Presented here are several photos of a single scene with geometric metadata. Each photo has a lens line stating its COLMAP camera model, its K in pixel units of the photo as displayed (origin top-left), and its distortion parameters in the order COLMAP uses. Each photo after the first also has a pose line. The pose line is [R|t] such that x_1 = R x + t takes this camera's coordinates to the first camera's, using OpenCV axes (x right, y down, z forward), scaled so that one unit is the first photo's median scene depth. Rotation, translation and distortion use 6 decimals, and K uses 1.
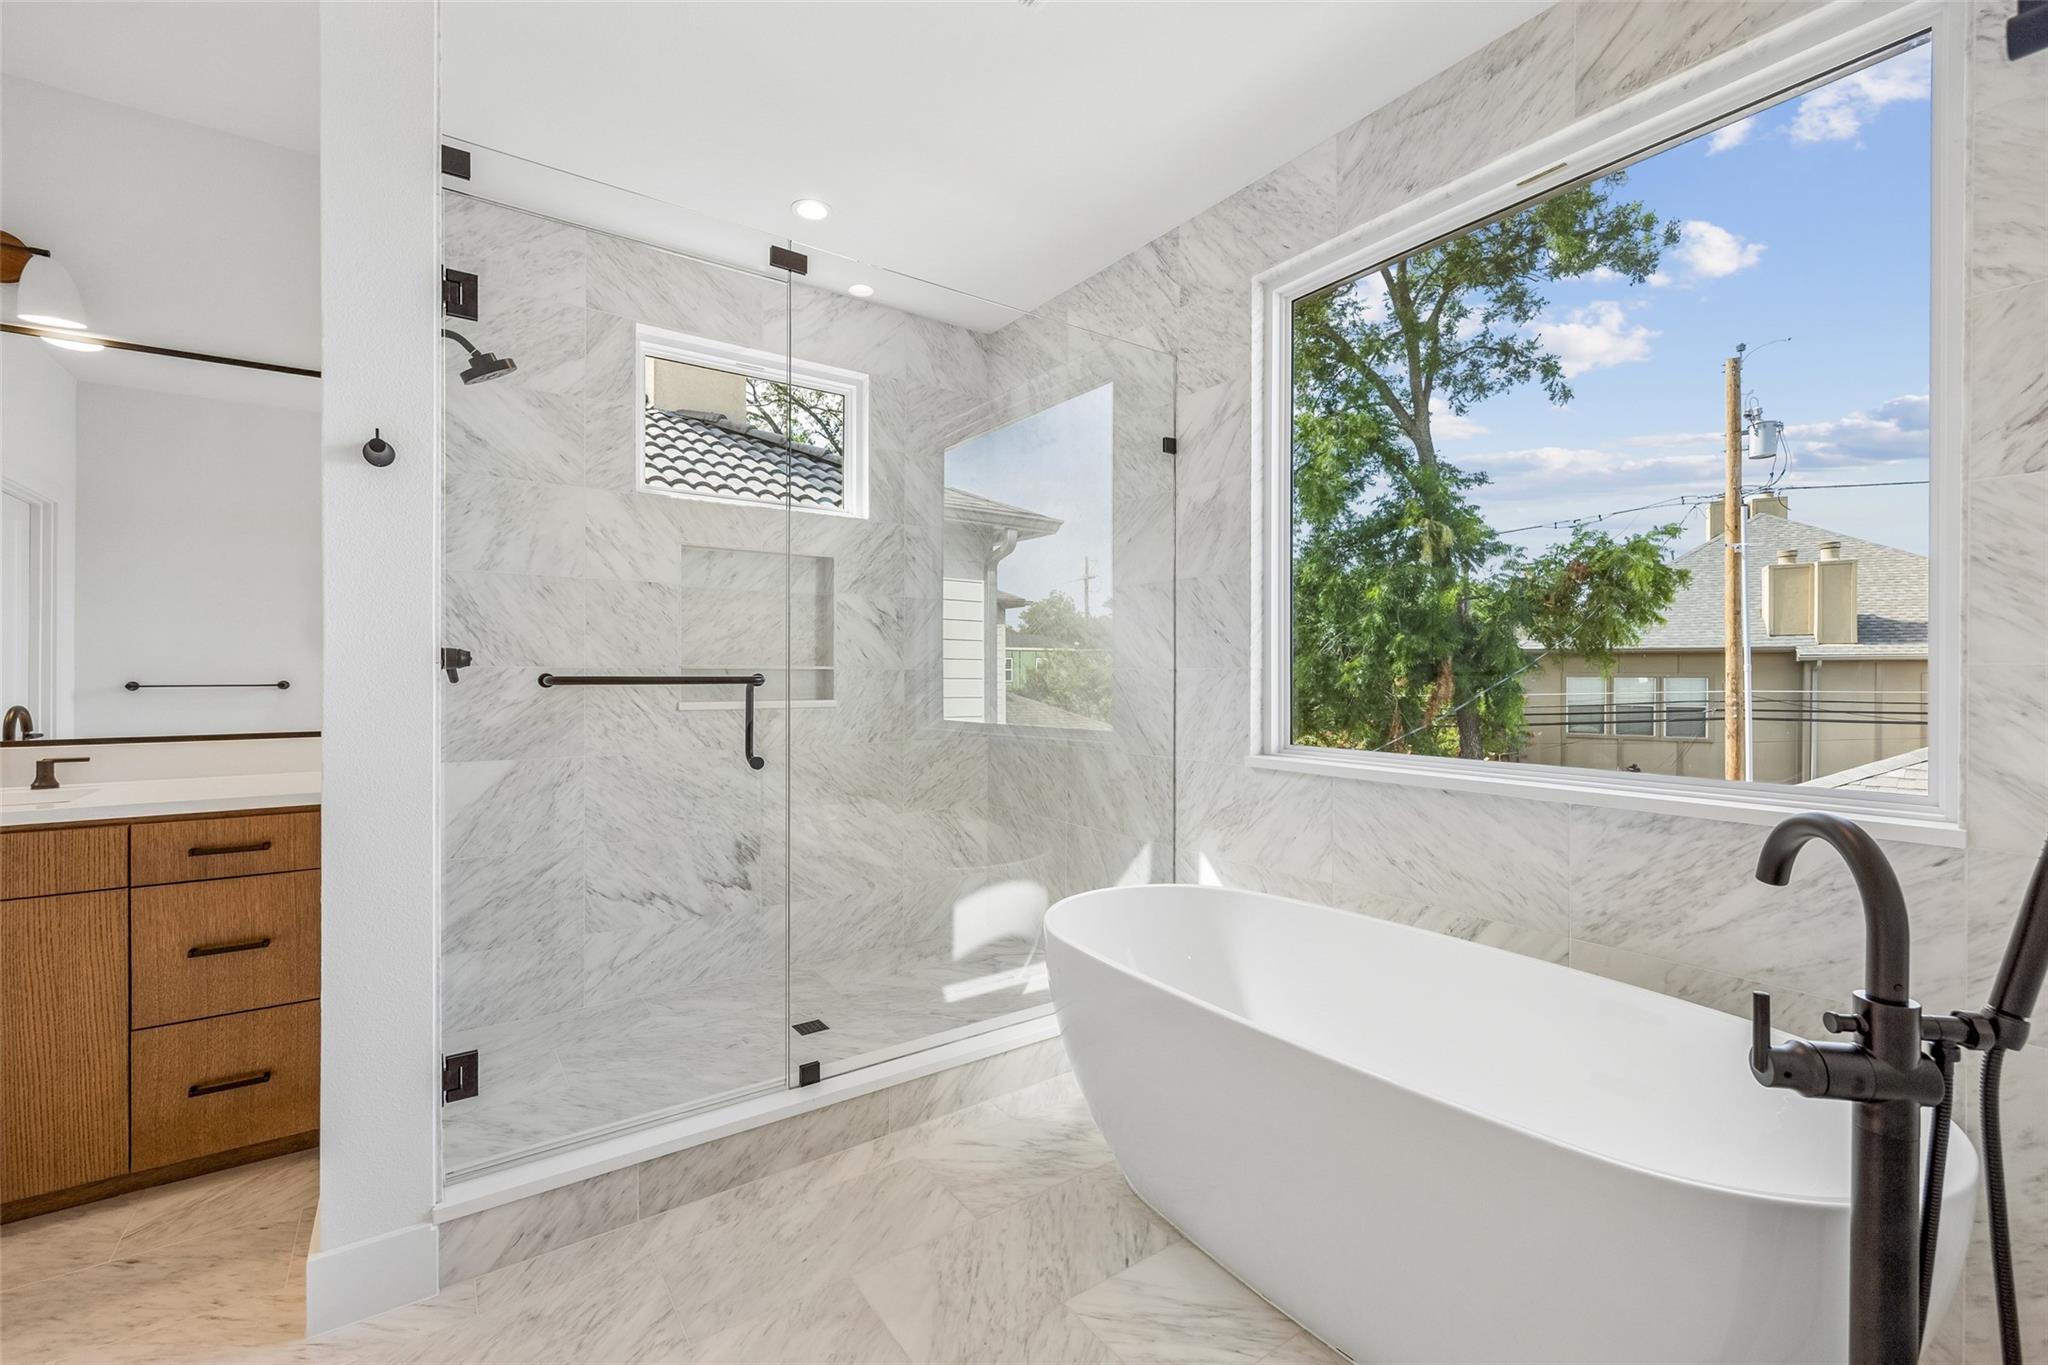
lens RADIAL K [[868.9, 0, 1029.6], [0, 868.9, 678.8], [0, 0, 1]] dist [0.004282, 0.000122]
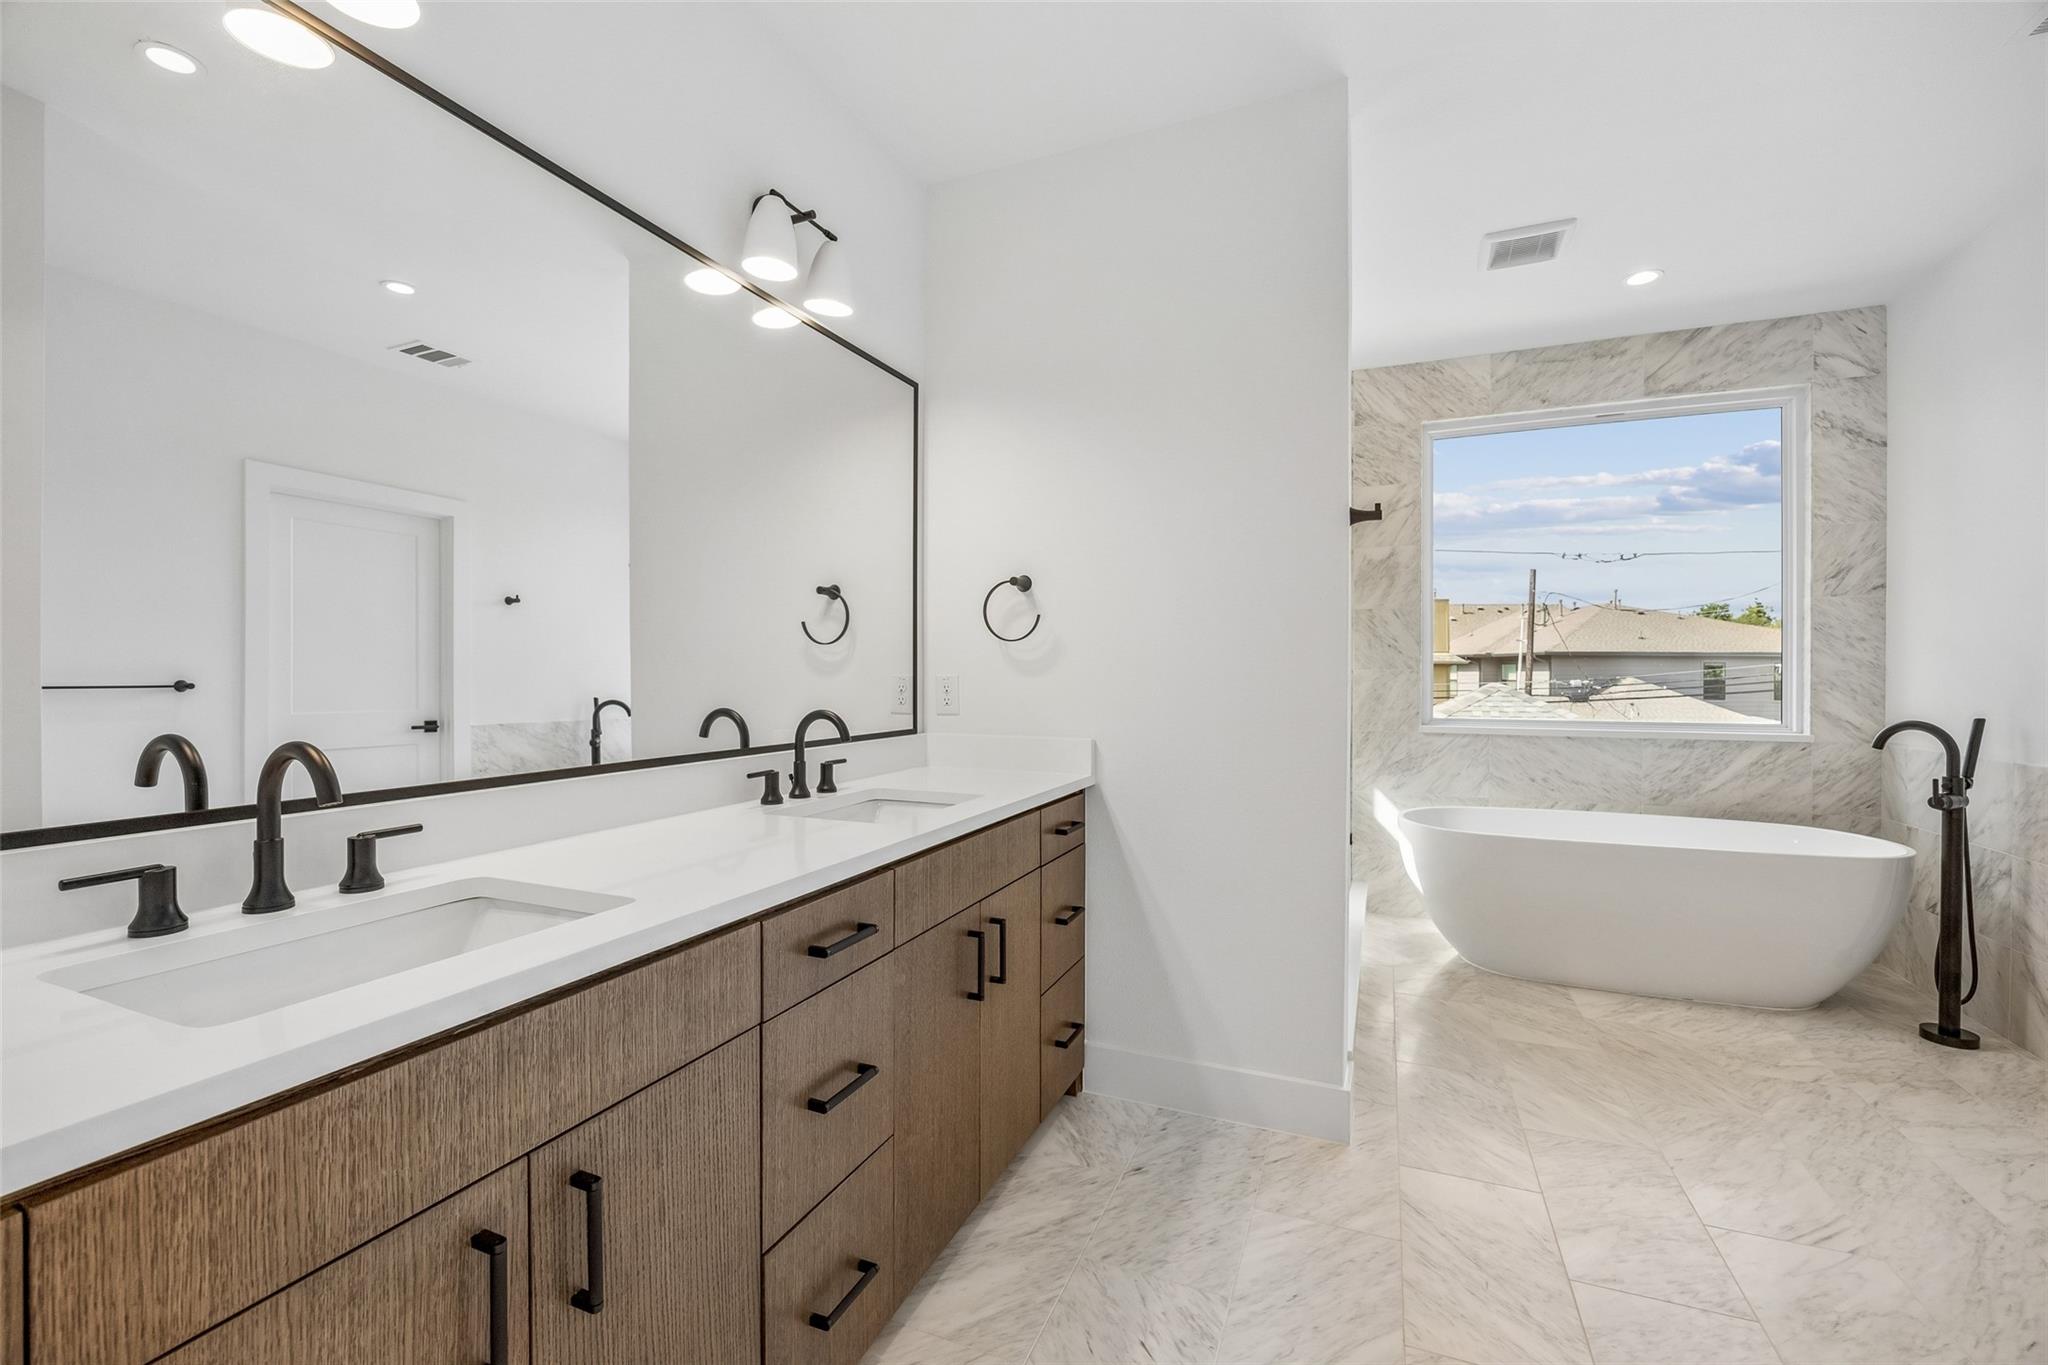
lens RADIAL K [[868.9, 0, 1034.4], [0, 868.9, 681.7], [0, 0, 1]] dist [0.004282, 0.000122]
pose [[0.837008, -0.002146, 0.547187, -1.595360], [0.001704, 0.999998, 0.001315, 0.007793], [-0.547189, -0.000169, 0.837009, 0.086355]]
